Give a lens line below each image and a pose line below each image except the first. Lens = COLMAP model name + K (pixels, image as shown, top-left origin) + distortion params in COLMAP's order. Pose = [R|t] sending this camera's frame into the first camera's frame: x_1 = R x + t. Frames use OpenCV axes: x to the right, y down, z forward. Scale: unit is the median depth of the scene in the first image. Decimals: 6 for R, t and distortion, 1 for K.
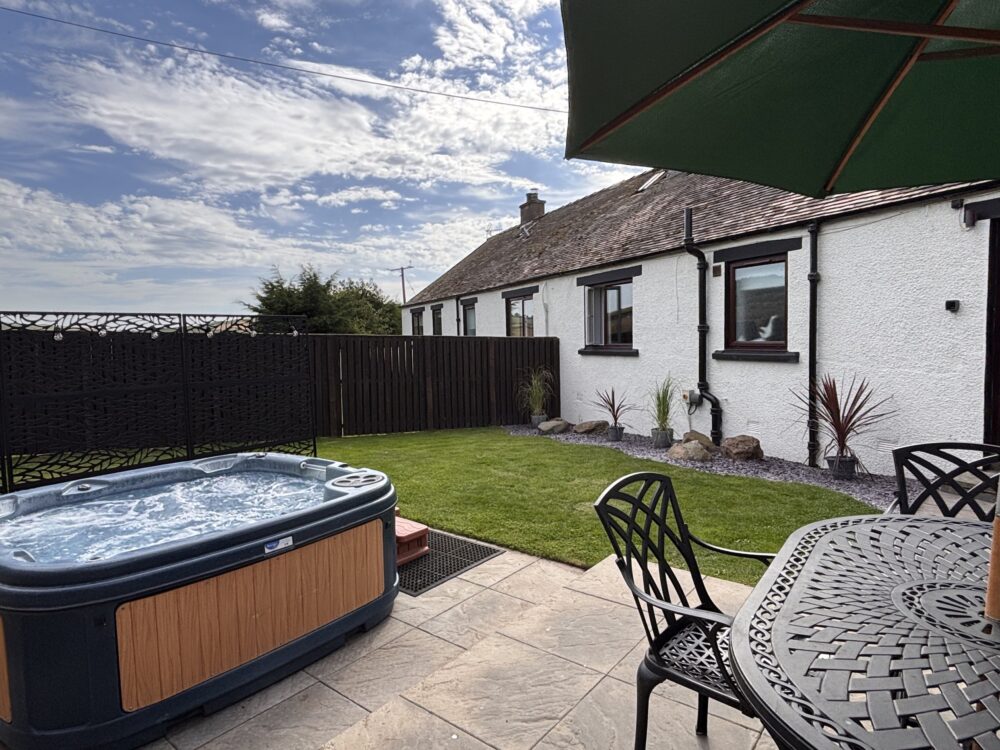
lens RADIAL K [[574.6, 0, 500.0], [0, 574.6, 375.0], [0, 0, 1]] dist [0.001441, -0.001067]
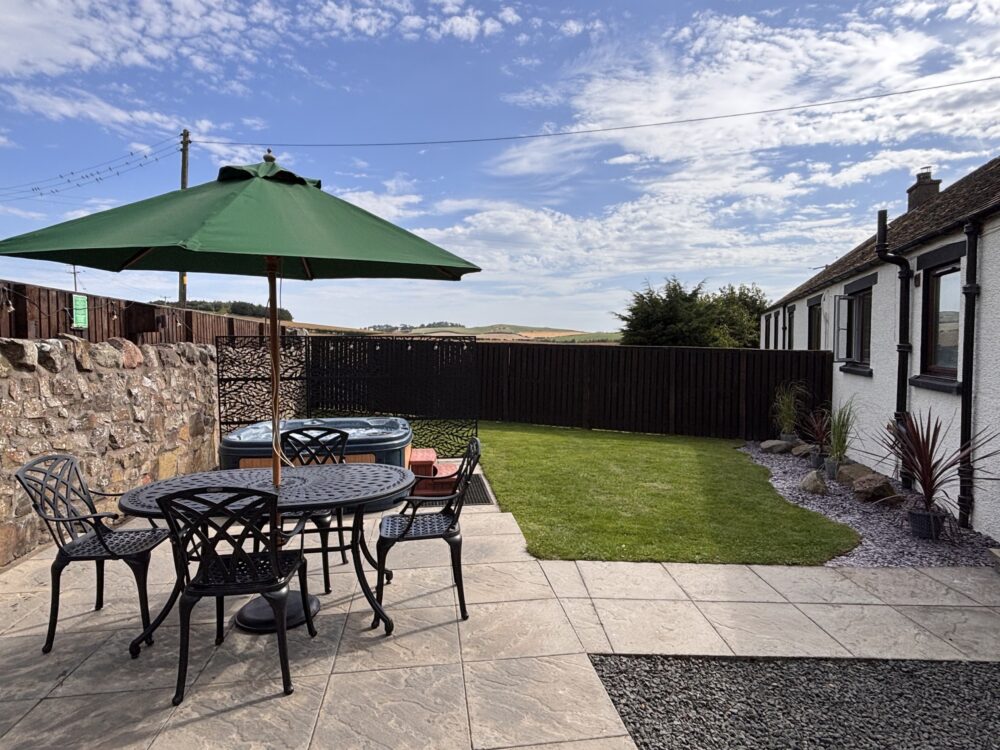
lens RADIAL K [[596.7, 0, 500.0], [0, 596.7, 375.0], [0, 0, 1]] dist [0.001077, -0.001742]
pose [[0.732183, 0.054699, -0.678909, 0.337403], [-0.059706, 0.998087, 0.016024, -0.013167], [0.678487, 0.028803, 0.734048, -0.031655]]
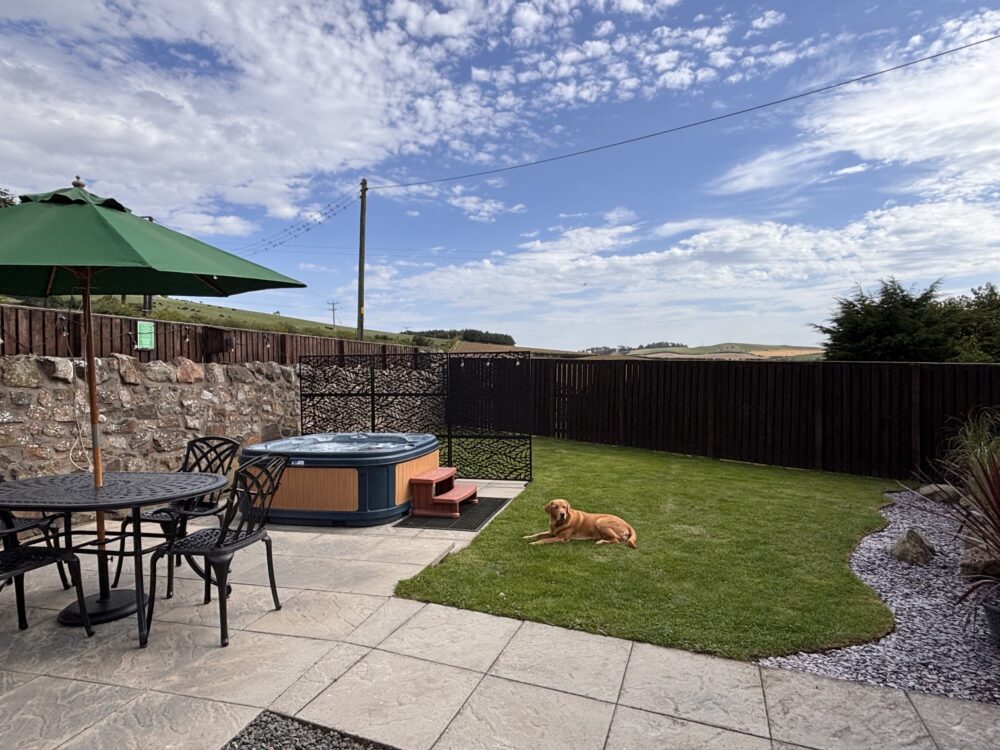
lens RADIAL K [[595.5, 0, 485.5], [0, 595.5, 373.1], [0, 0, 1]] dist [-0.001767, -0.002129]
pose [[0.407218, 0.023703, -0.913023, 0.422079], [-0.058681, 0.998277, -0.000256, -0.018988], [0.911444, 0.053681, 0.407907, 0.156647]]
